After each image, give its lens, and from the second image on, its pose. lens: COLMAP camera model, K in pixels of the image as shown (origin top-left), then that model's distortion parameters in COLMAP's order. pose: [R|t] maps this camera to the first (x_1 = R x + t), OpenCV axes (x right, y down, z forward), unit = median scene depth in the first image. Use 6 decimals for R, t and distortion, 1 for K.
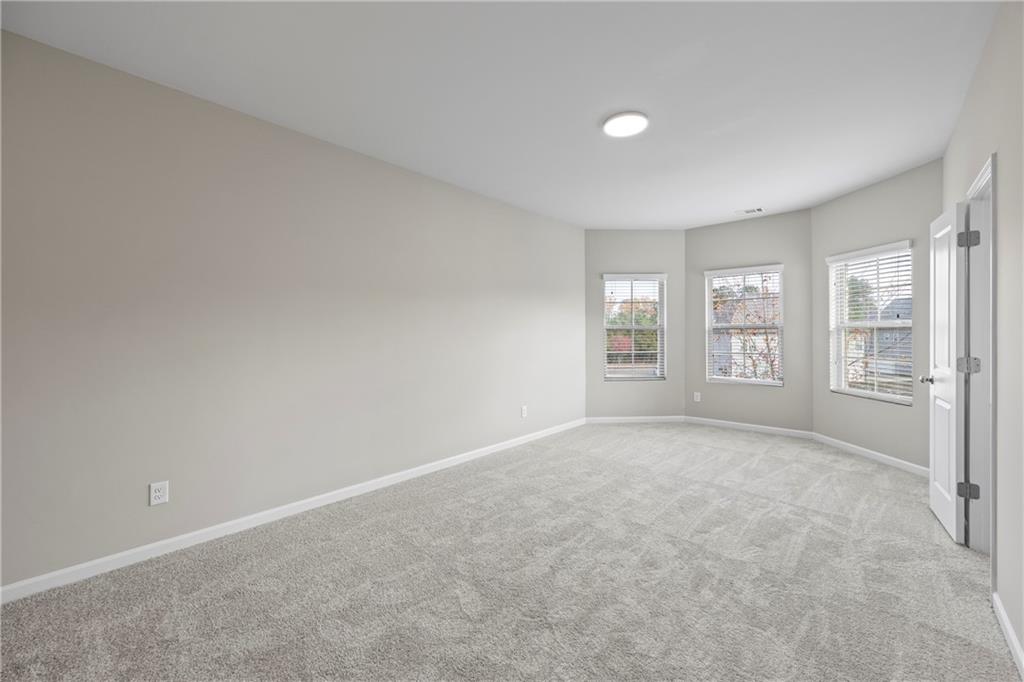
lens RADIAL K [[411.9, 0, 512.5], [0, 411.9, 334.8], [0, 0, 1]] dist [-0.003113, -0.000384]
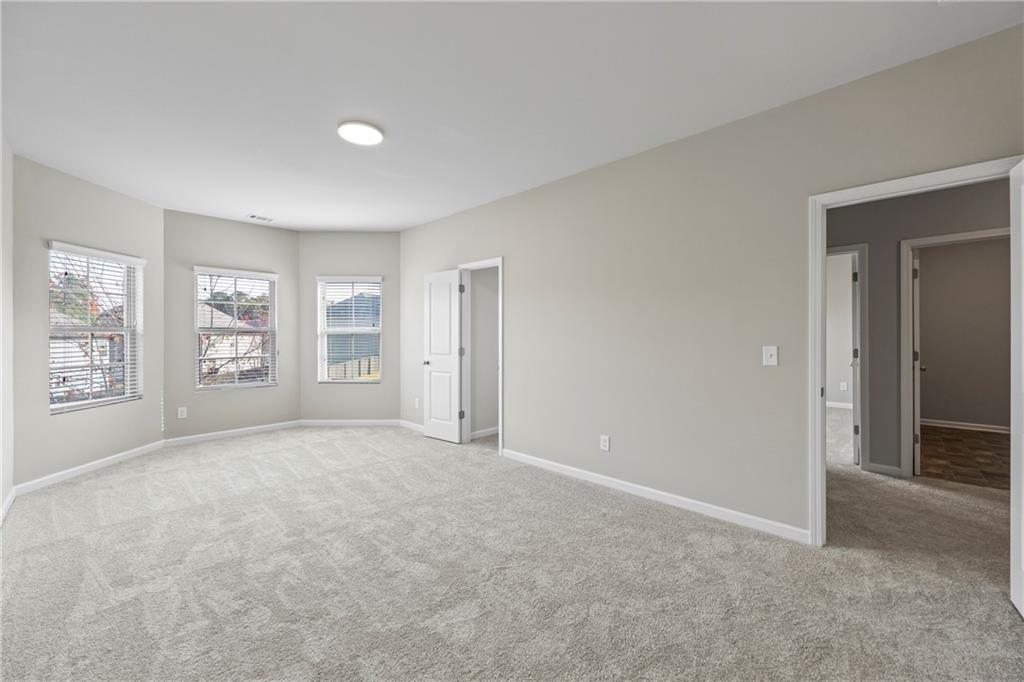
lens RADIAL K [[411.9, 0, 512.7], [0, 411.9, 337.4], [0, 0, 1]] dist [-0.003113, -0.000384]
pose [[0.016177, -0.002007, 0.999867, -0.474054], [0.006926, 0.999974, 0.001895, 0.000015], [-0.999845, 0.006895, 0.016190, 0.383987]]
